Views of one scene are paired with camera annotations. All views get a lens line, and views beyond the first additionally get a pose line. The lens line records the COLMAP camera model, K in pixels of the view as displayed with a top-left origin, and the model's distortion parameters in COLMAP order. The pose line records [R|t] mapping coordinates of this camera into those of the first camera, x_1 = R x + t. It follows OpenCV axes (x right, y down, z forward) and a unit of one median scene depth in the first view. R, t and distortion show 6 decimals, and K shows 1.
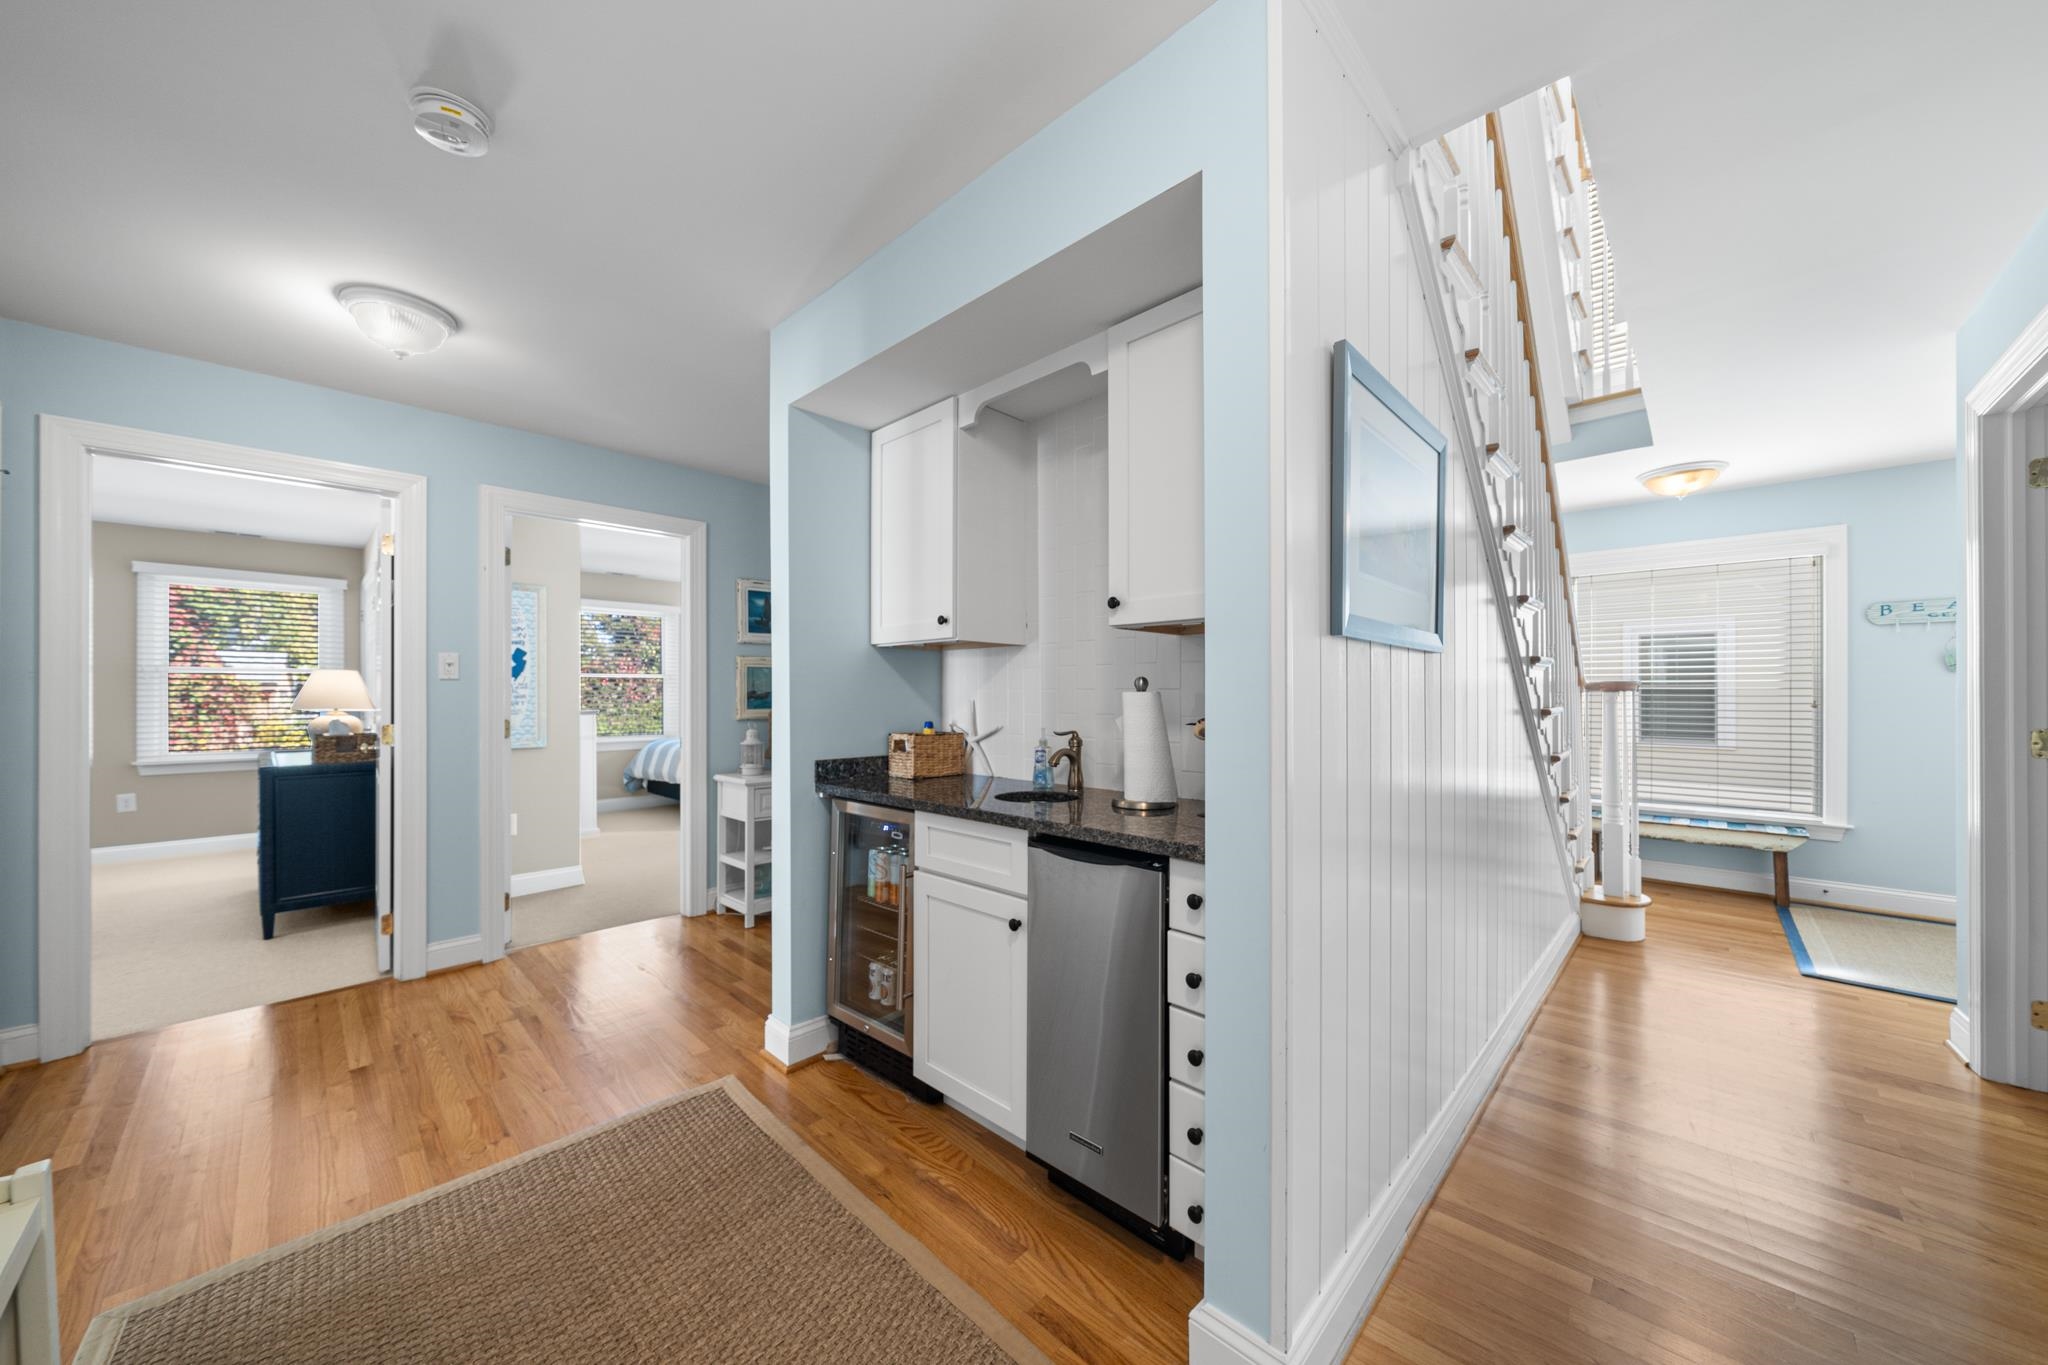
lens RADIAL K [[710.7, 0, 1024.6], [0, 710.7, 695.5], [0, 0, 1]] dist [-0.000420, -0.000059]
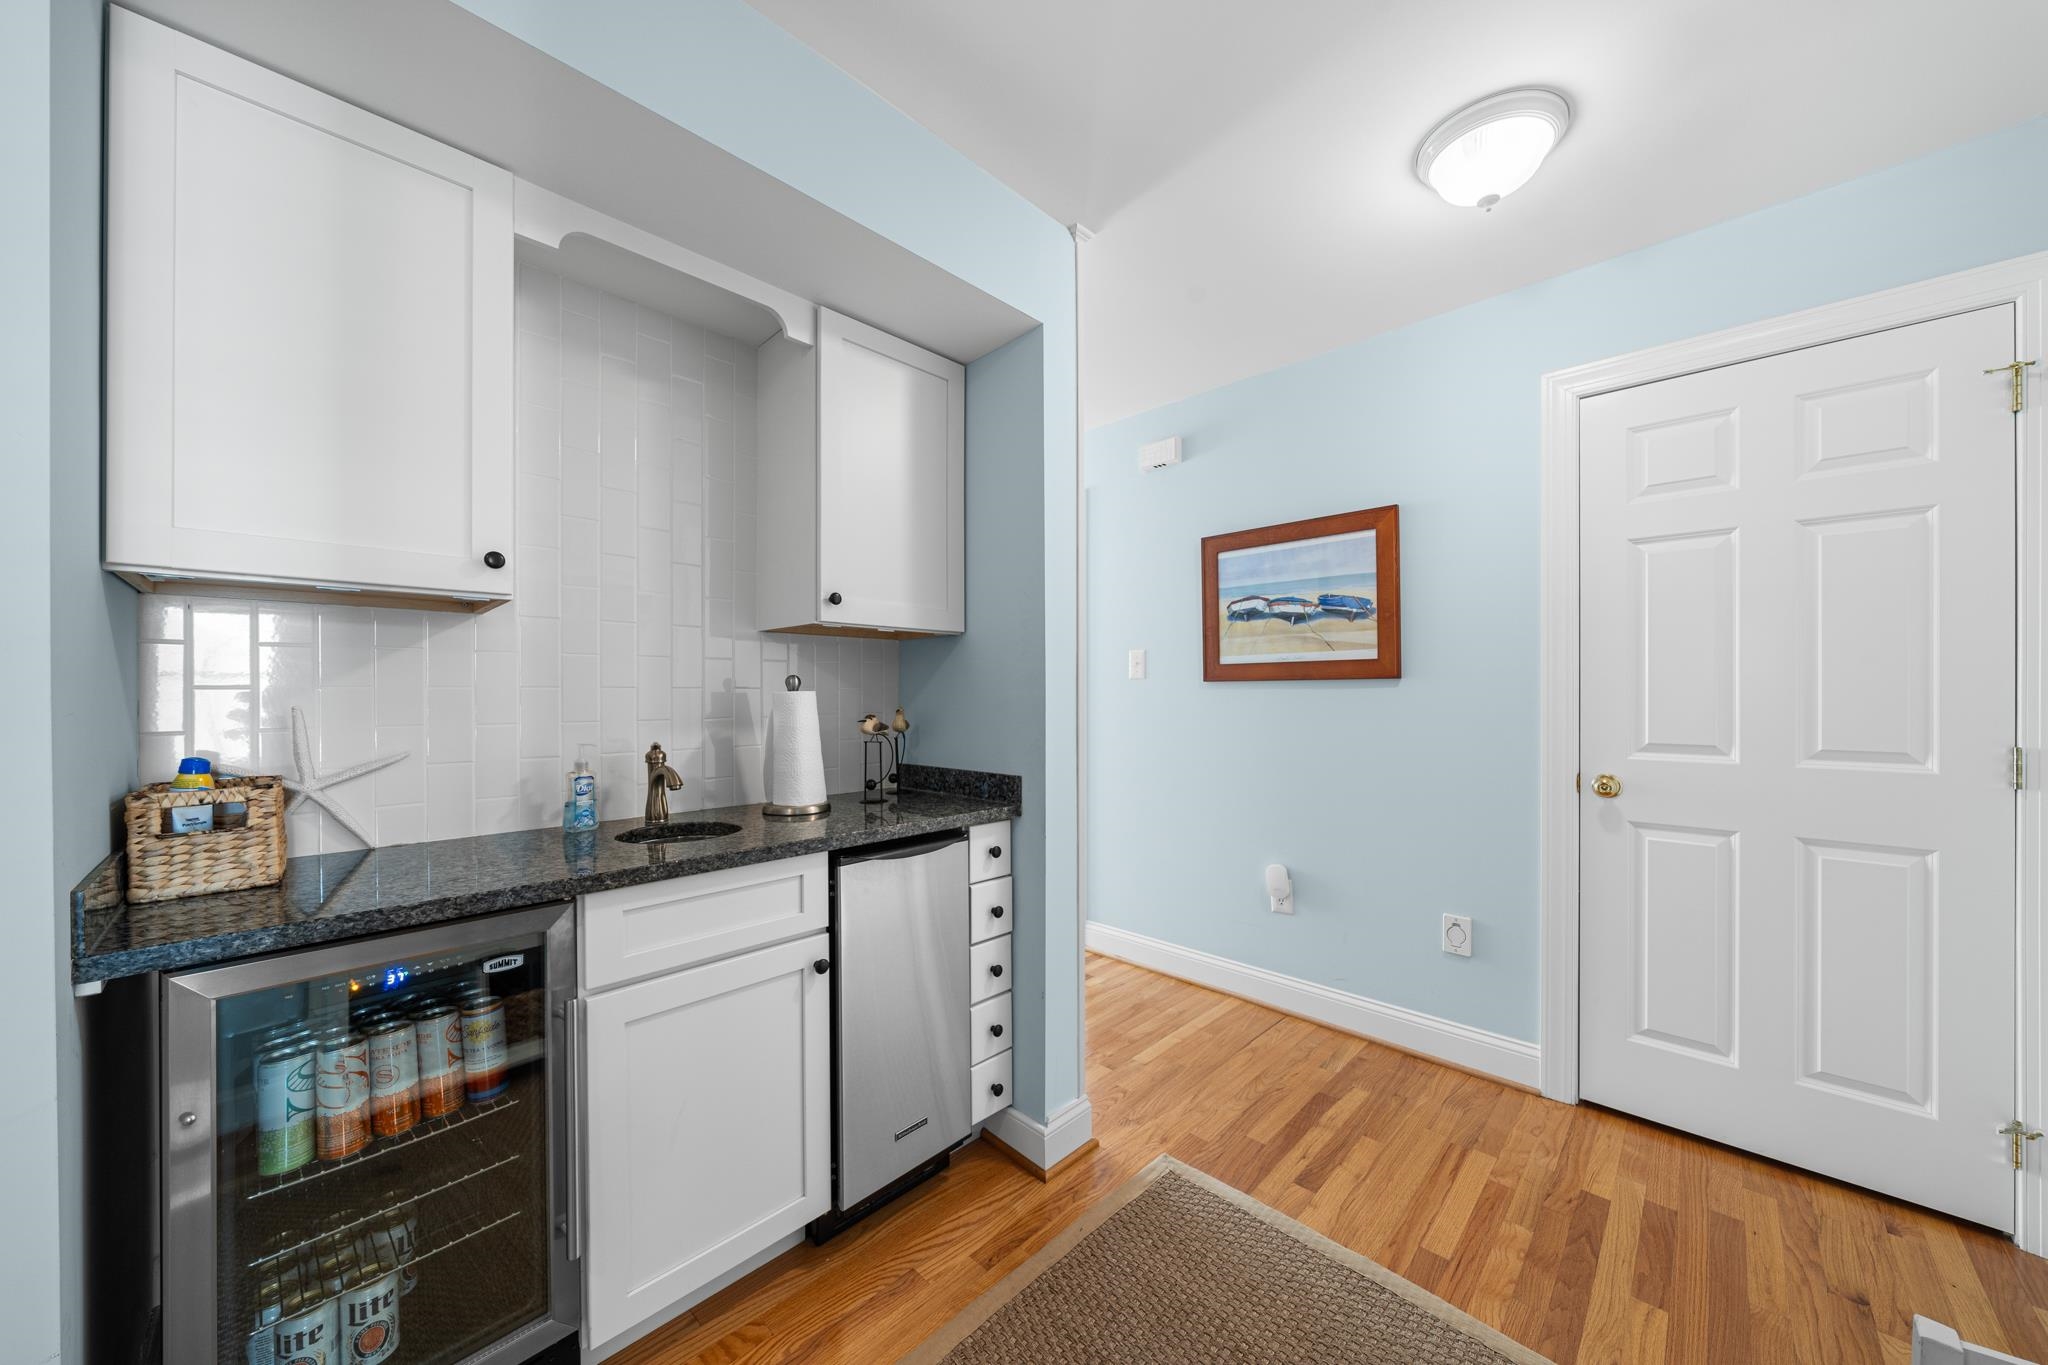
lens RADIAL K [[710.7, 0, 1024.6], [0, 710.7, 695.5], [0, 0, 1]] dist [-0.000420, -0.000059]
pose [[0.008209, 0.000519, 0.999966, -0.804754], [-0.000910, 0.999999, -0.000511, -0.000971], [-0.999966, -0.000906, 0.008210, 0.702431]]
